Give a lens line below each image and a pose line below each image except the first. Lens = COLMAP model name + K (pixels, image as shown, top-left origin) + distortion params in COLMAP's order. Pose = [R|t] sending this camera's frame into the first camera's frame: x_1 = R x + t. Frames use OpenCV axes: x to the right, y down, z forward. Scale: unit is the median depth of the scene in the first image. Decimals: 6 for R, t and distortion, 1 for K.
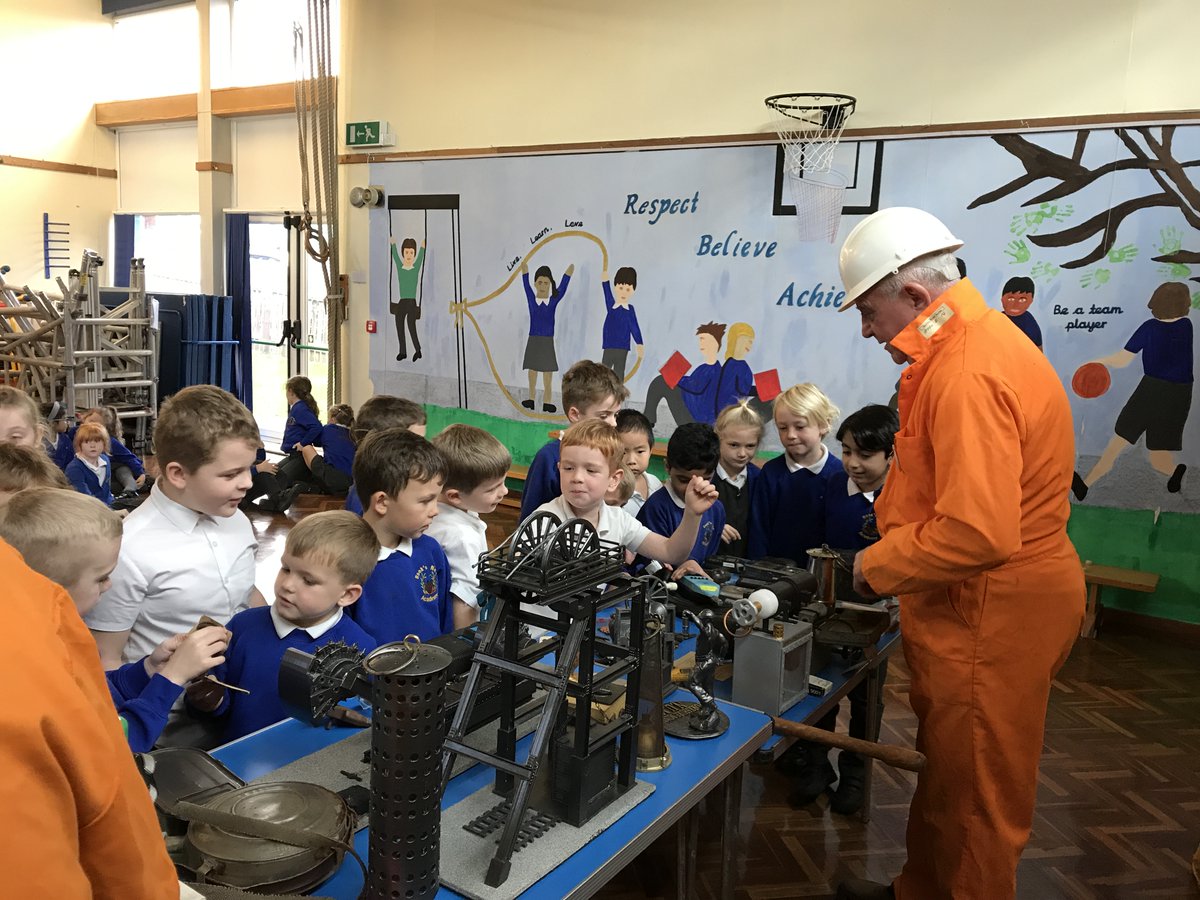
lens RADIAL K [[963.8, 0, 600.0], [0, 963.8, 450.0], [0, 0, 1]] dist [0.045728, -0.057224]
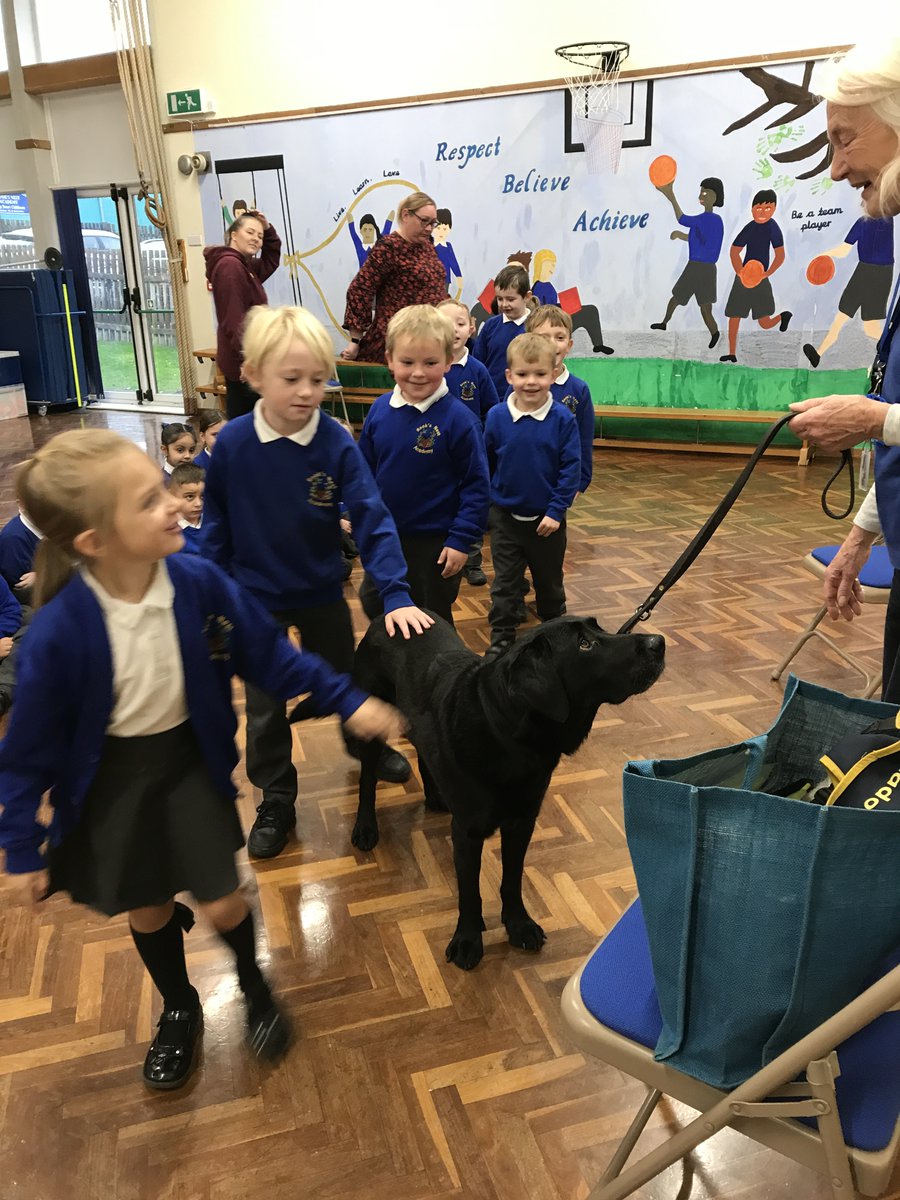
lens RADIAL K [[990.7, 0, 450.0], [0, 990.7, 600.0], [0, 0, 1]] dist [-0.000214, 0.025736]
pose [[0.993679, -0.092374, 0.063790, -0.089971], [0.081184, 0.983778, 0.159967, 0.091356], [-0.077532, -0.153777, 0.985059, -0.273670]]
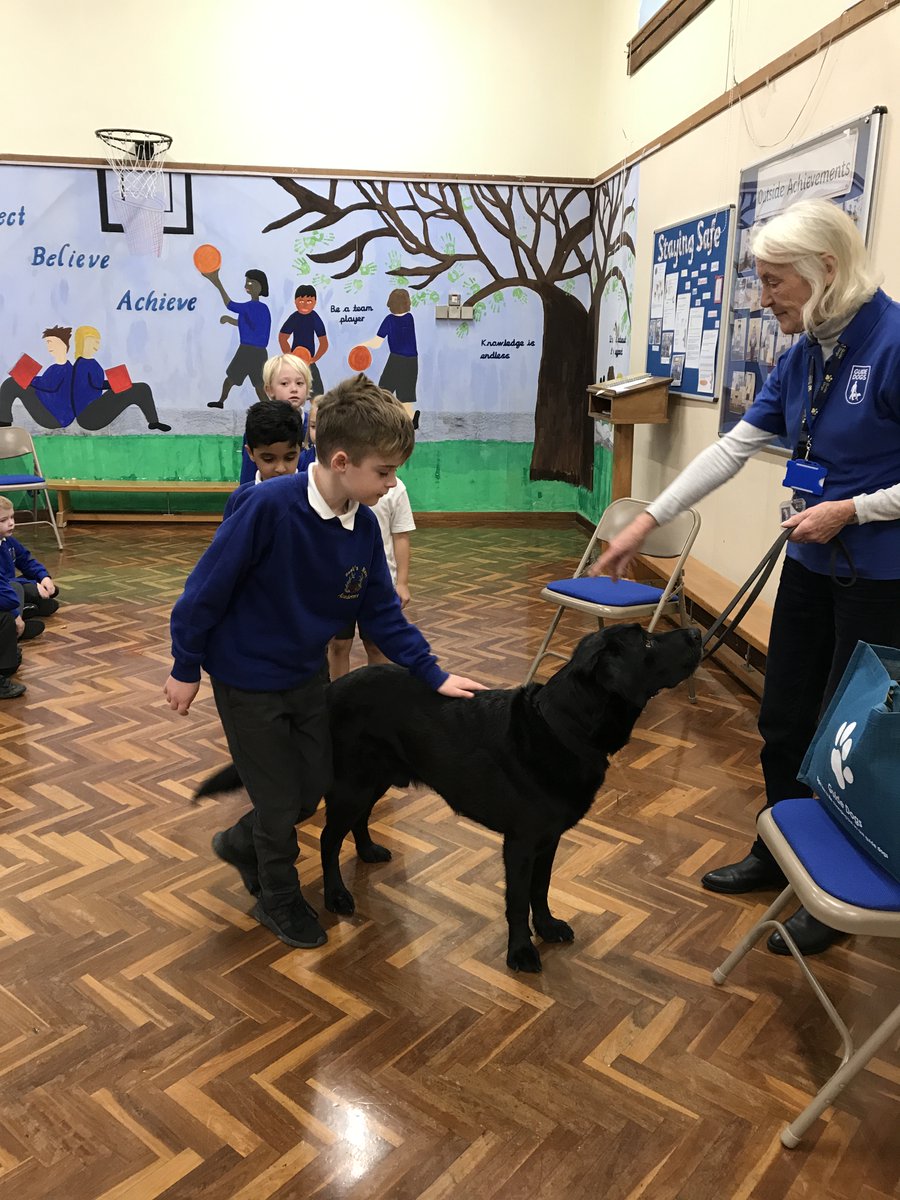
lens RADIAL K [[990.7, 0, 450.0], [0, 990.7, 600.0], [0, 0, 1]] dist [-0.000214, 0.025736]
pose [[0.765262, -0.185803, 0.616321, -0.323128], [0.120559, 0.981865, 0.146311, 0.072035], [-0.632329, -0.037663, 0.773784, -0.219000]]
